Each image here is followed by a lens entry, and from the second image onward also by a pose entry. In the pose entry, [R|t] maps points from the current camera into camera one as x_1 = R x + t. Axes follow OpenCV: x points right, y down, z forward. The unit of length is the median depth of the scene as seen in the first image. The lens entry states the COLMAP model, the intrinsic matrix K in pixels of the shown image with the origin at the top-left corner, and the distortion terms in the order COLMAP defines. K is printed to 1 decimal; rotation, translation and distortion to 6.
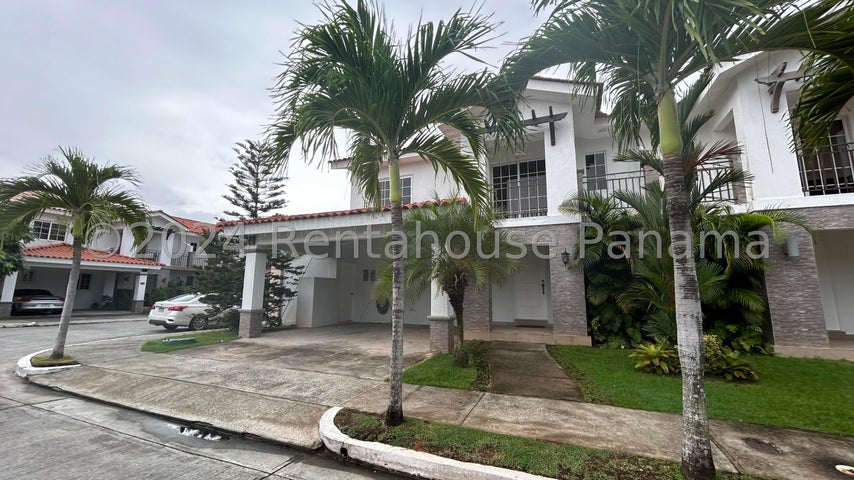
lens RADIAL K [[348.6, 0, 427.0], [0, 348.6, 240.0], [0, 0, 1]] dist [-0.000220, 0.000082]
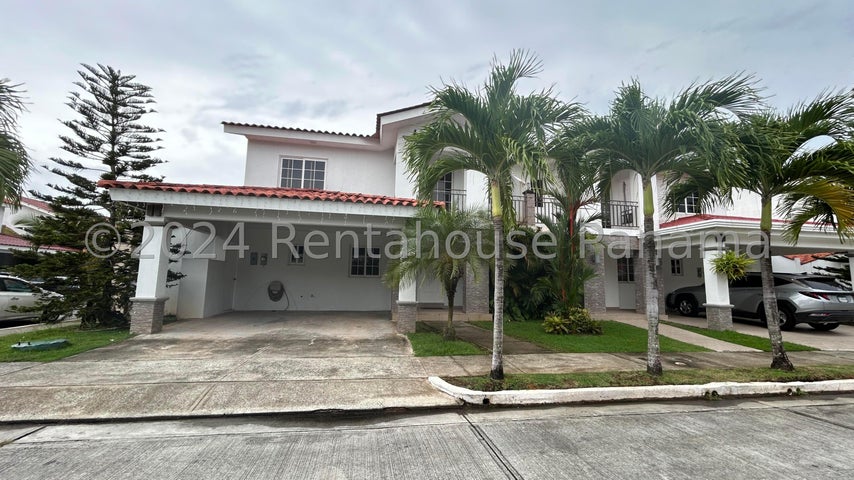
lens RADIAL K [[348.6, 0, 427.0], [0, 348.6, 240.0], [0, 0, 1]] dist [-0.000220, 0.000082]
pose [[0.838608, 0.074498, 0.539617, -0.491975], [-0.098379, 0.995028, 0.015518, -0.005950], [-0.535778, -0.066101, 0.841768, 0.010322]]
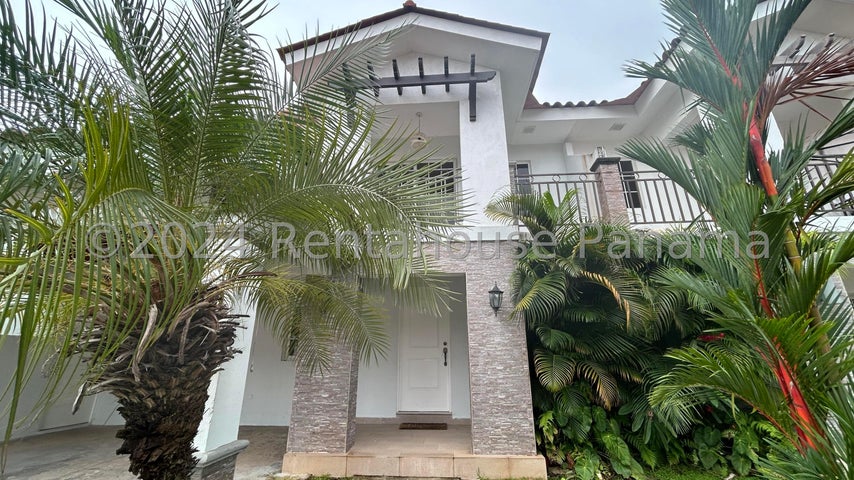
lens RADIAL K [[348.6, 0, 427.0], [0, 348.6, 240.0], [0, 0, 1]] dist [-0.000220, 0.000082]
pose [[0.945246, 0.096954, 0.311624, 0.119911], [-0.040106, 0.982125, -0.183909, 0.067246], [-0.323884, 0.161341, 0.932238, 0.527895]]
